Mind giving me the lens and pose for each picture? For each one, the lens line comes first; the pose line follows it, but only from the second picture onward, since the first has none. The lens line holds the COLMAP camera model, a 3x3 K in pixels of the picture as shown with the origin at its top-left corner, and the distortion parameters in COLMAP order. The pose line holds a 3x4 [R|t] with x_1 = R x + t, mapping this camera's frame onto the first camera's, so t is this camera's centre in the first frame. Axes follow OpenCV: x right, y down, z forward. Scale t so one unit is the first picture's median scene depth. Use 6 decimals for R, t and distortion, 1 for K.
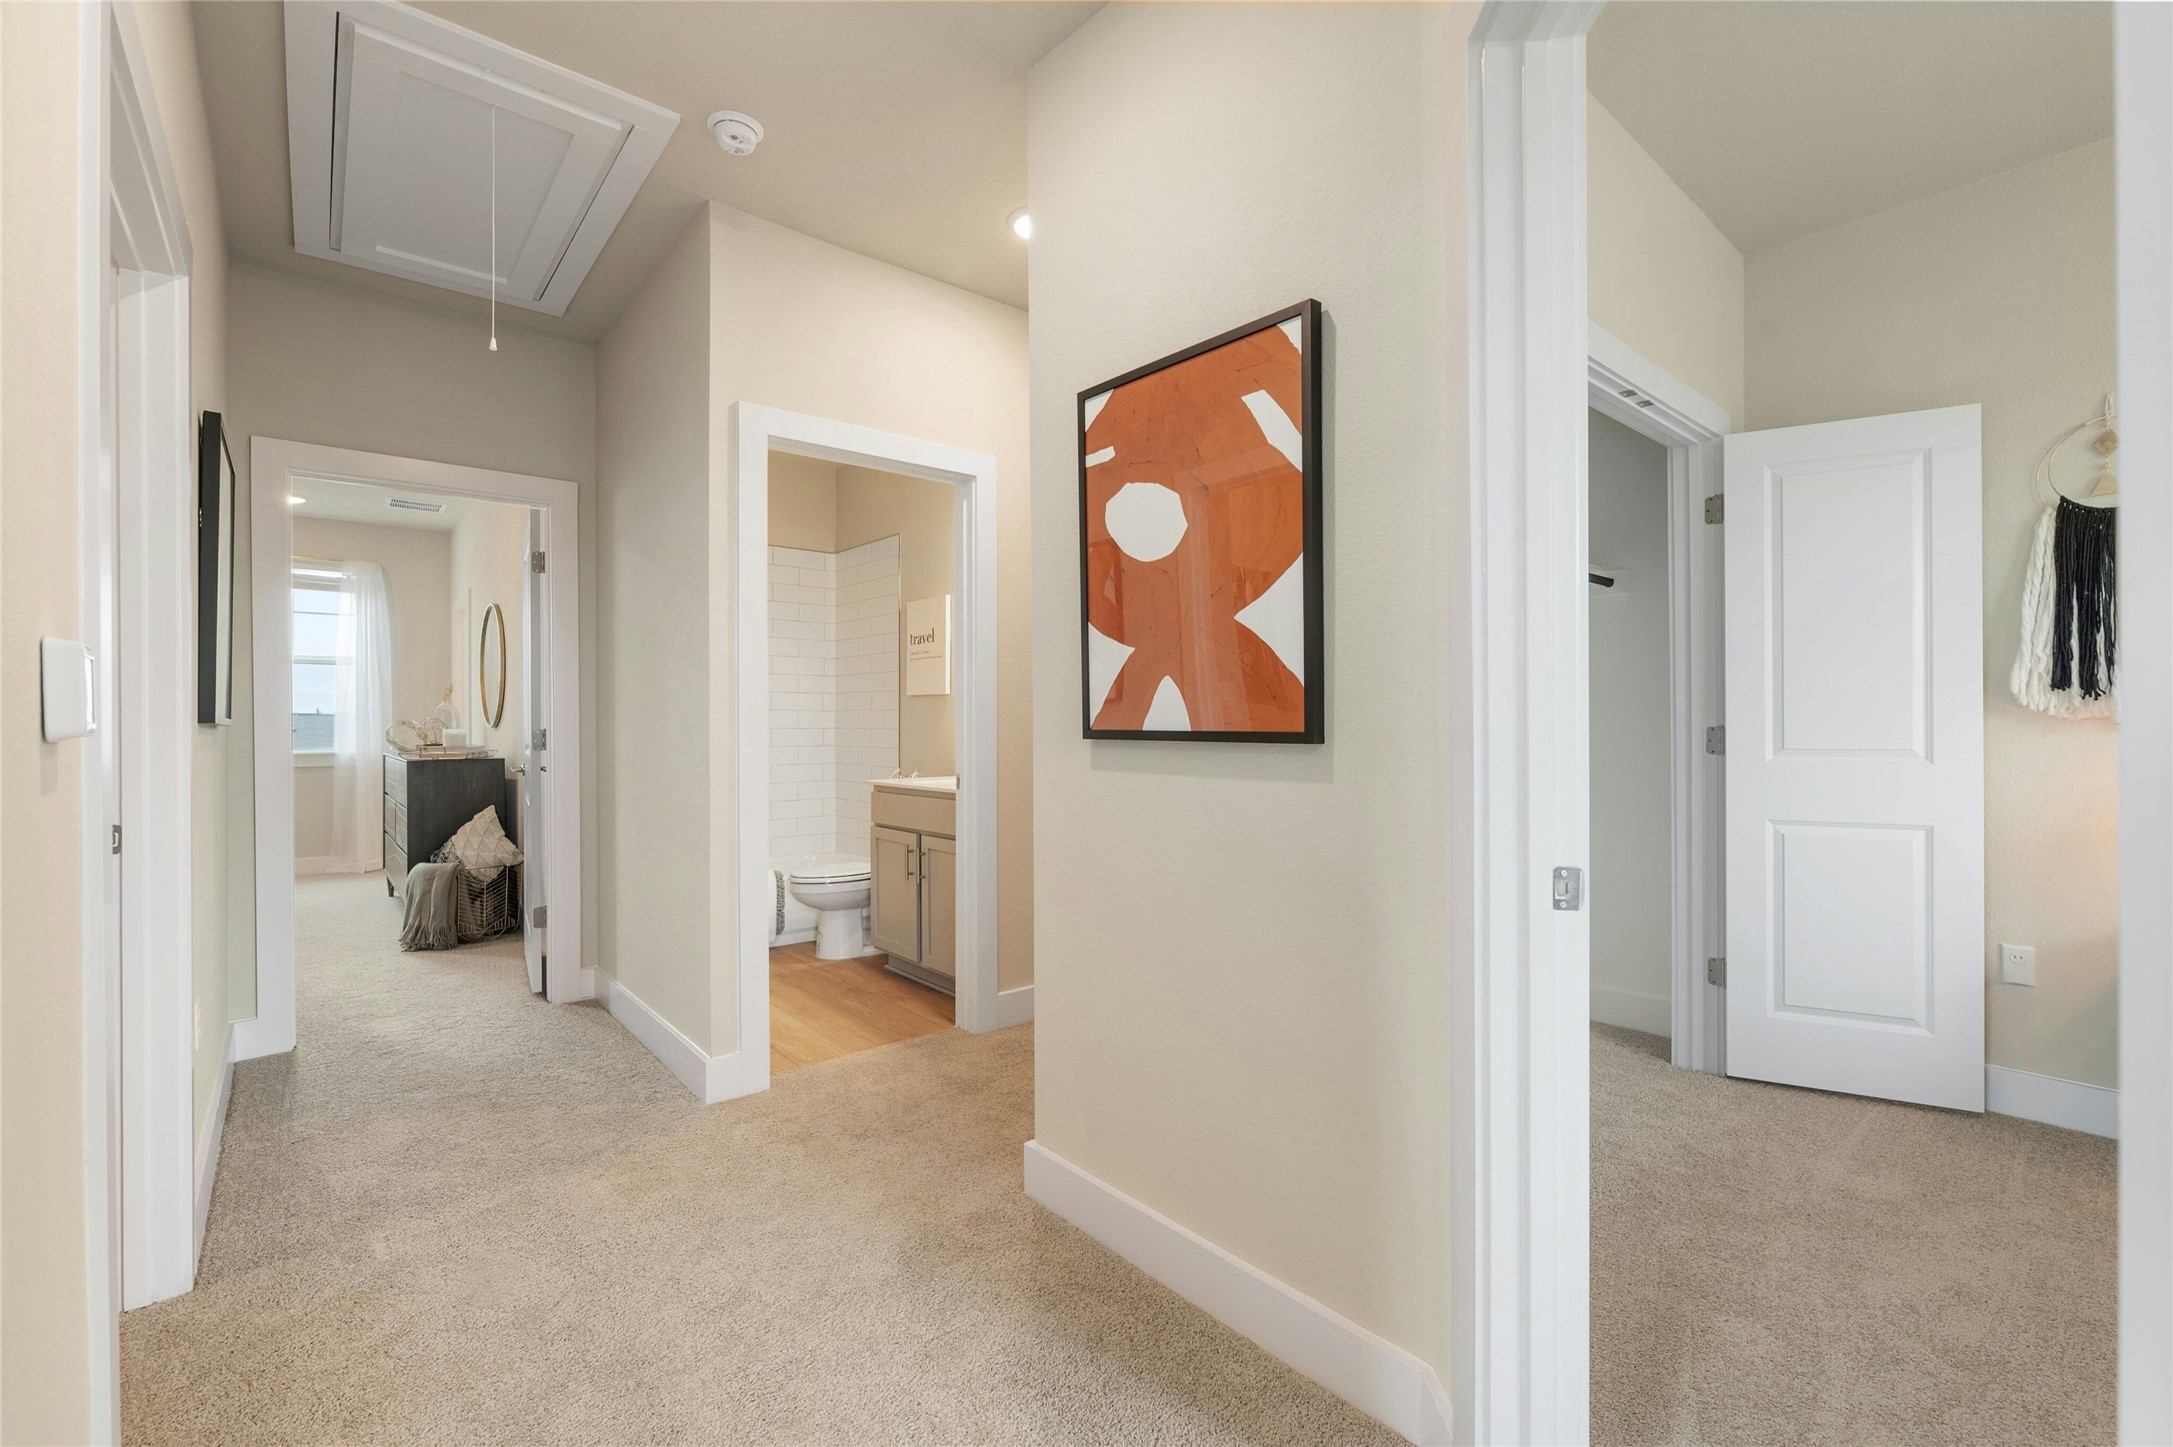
lens RADIAL K [[930.8, 0, 1080.6], [0, 930.8, 732.7], [0, 0, 1]] dist [-0.003984, 0.001194]
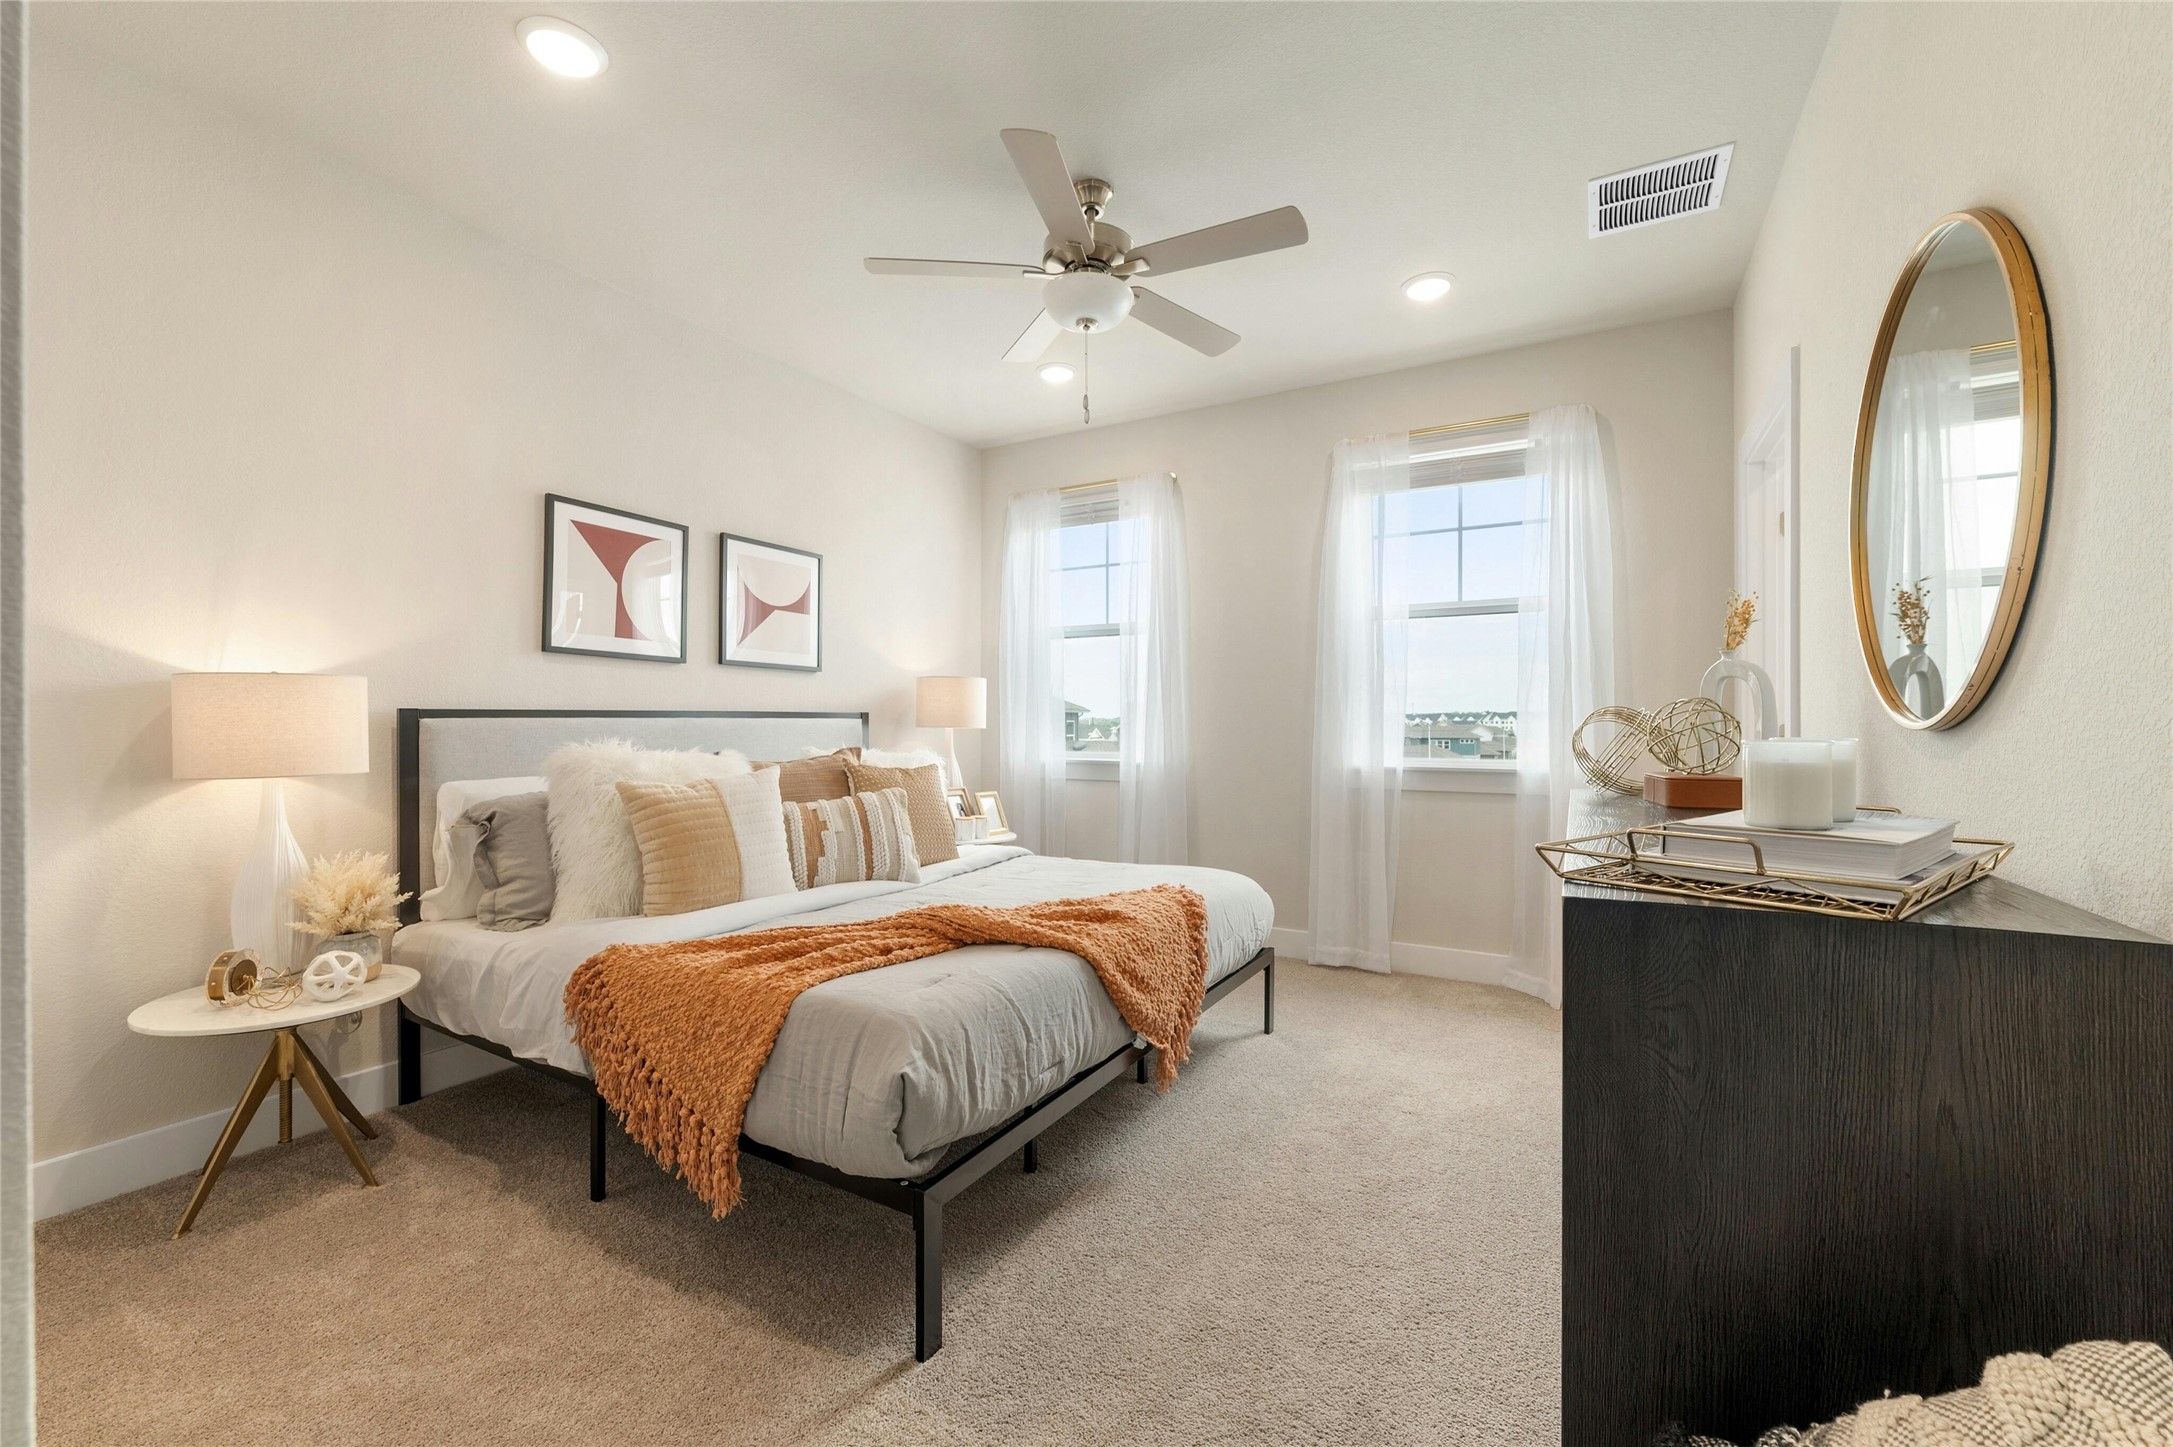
lens RADIAL K [[867.6, 0, 1086.1], [0, 867.6, 728.1], [0, 0, 1]] dist [0.000766, 0.000556]
pose [[0.346175, 0.007343, -0.938141, -0.637444], [-0.005334, 0.999969, 0.005859, -0.006928], [0.938155, 0.002976, 0.346203, 0.913958]]
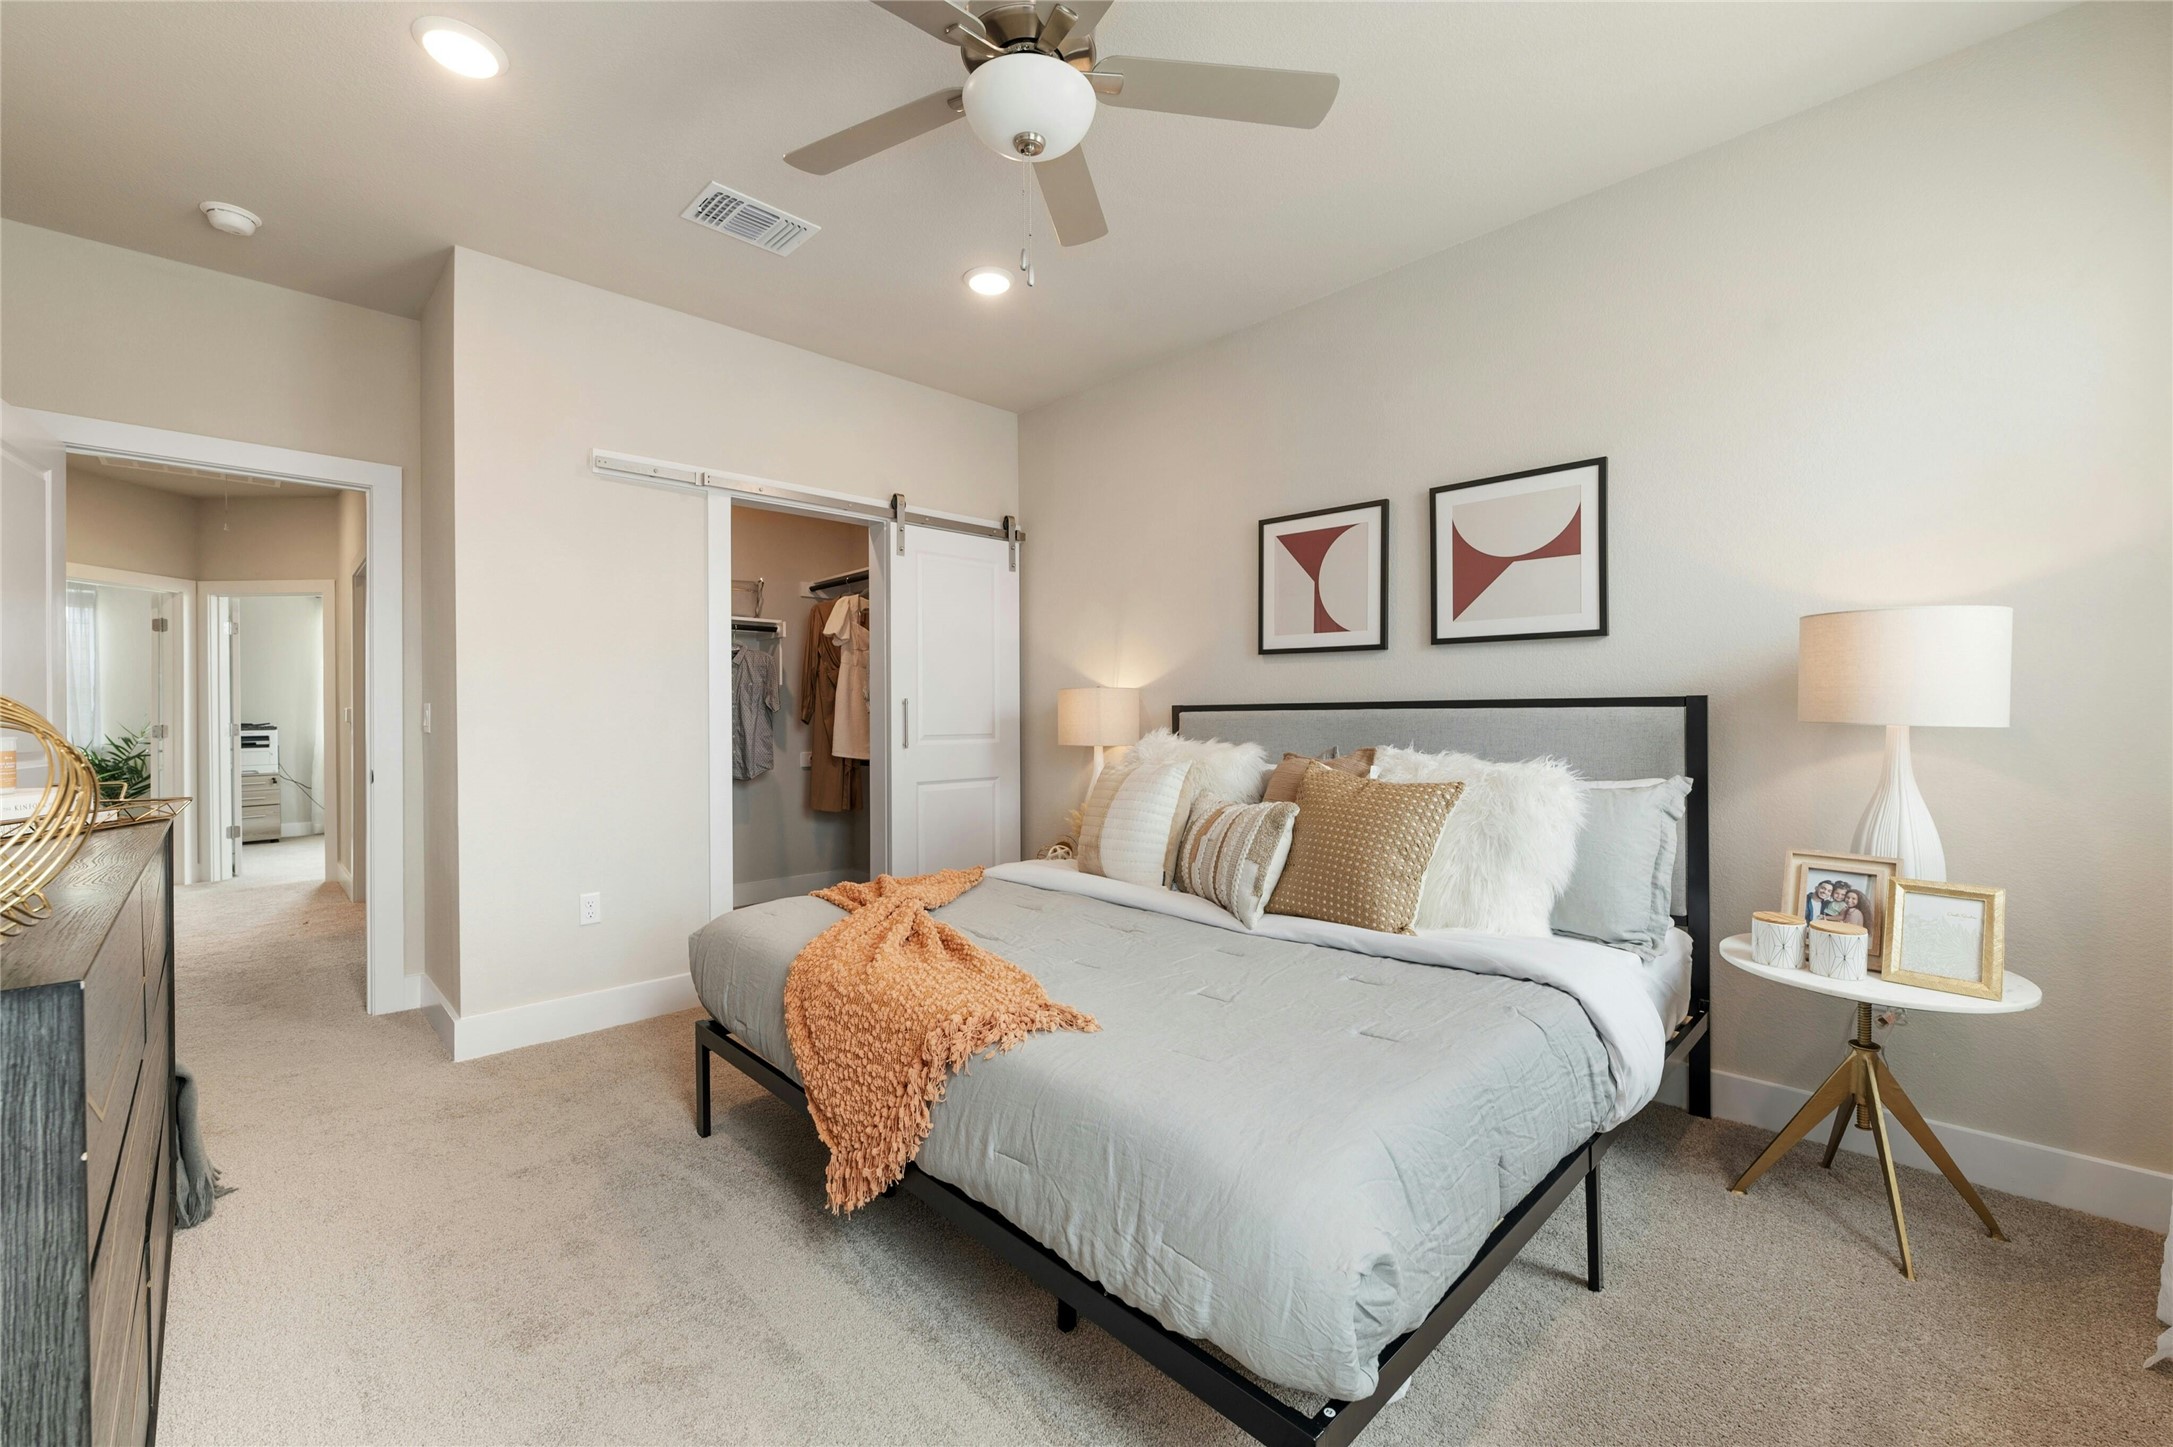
lens RADIAL K [[867.6, 0, 1073.3], [0, 867.6, 706.3], [0, 0, 1]] dist [0.000766, 0.000556]
pose [[-0.997283, 0.001405, -0.073653, -1.424074], [0.001704, 0.999991, -0.004001, -0.011316], [0.073647, -0.004116, -0.997276, 1.802483]]
